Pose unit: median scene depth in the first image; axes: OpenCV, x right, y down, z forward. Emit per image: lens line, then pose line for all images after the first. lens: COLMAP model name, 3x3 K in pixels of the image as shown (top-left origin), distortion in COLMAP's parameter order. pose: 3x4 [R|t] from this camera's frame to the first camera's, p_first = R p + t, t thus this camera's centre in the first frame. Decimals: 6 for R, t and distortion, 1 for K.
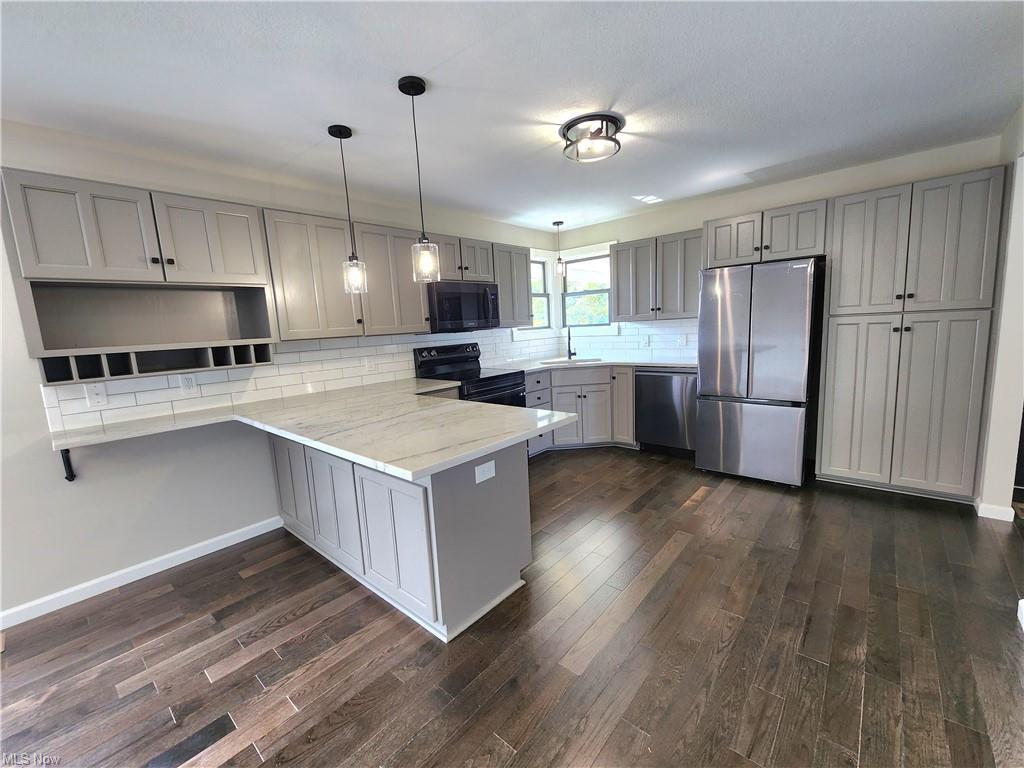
lens RADIAL K [[417.9, 0, 512.0], [0, 417.9, 384.0], [0, 0, 1]] dist [0.000689, -0.000442]
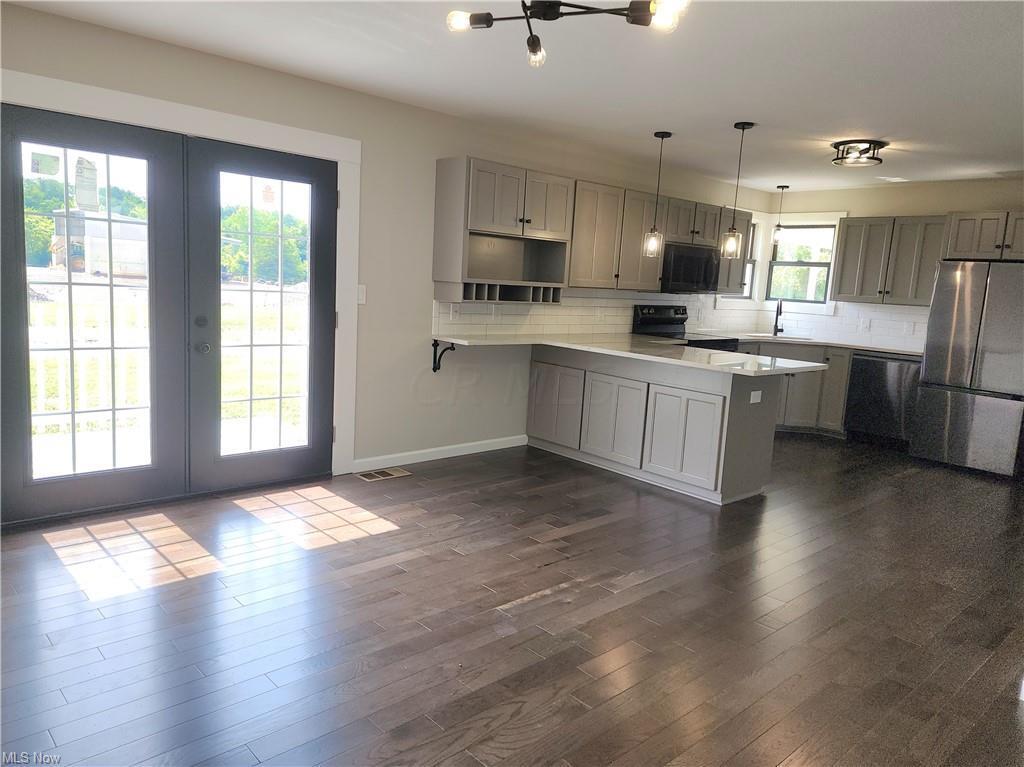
lens RADIAL K [[694.3, 0, 541.4], [0, 694.3, 367.0], [0, 0, 1]] dist [0.120478, -0.120245]
pose [[0.989498, 0.124255, -0.073860, -0.308559], [-0.125309, 0.992069, -0.009800, 0.110793], [0.072057, 0.018952, 0.997220, -0.712067]]
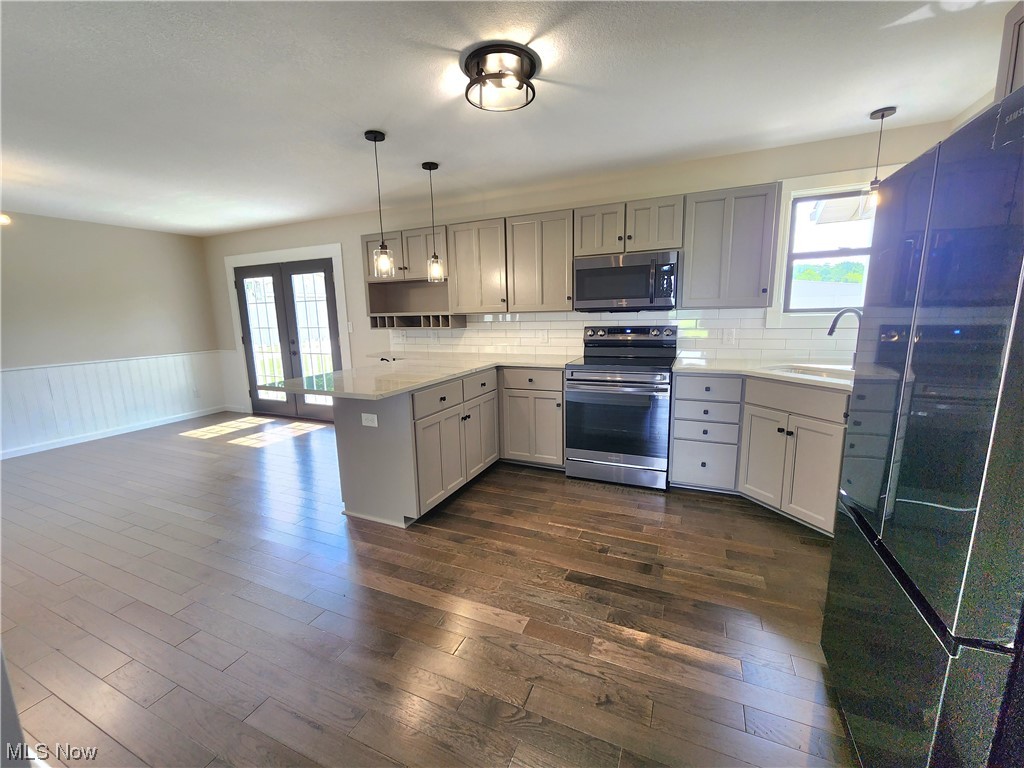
lens RADIAL K [[424.0, 0, 512.0], [0, 424.0, 384.0], [0, 0, 1]] dist [-0.000028, -0.000044]
pose [[0.294211, 0.207830, -0.932870, 0.669459], [-0.126384, 0.975959, 0.177570, -0.104419], [0.947347, 0.065657, 0.313404, 0.504241]]
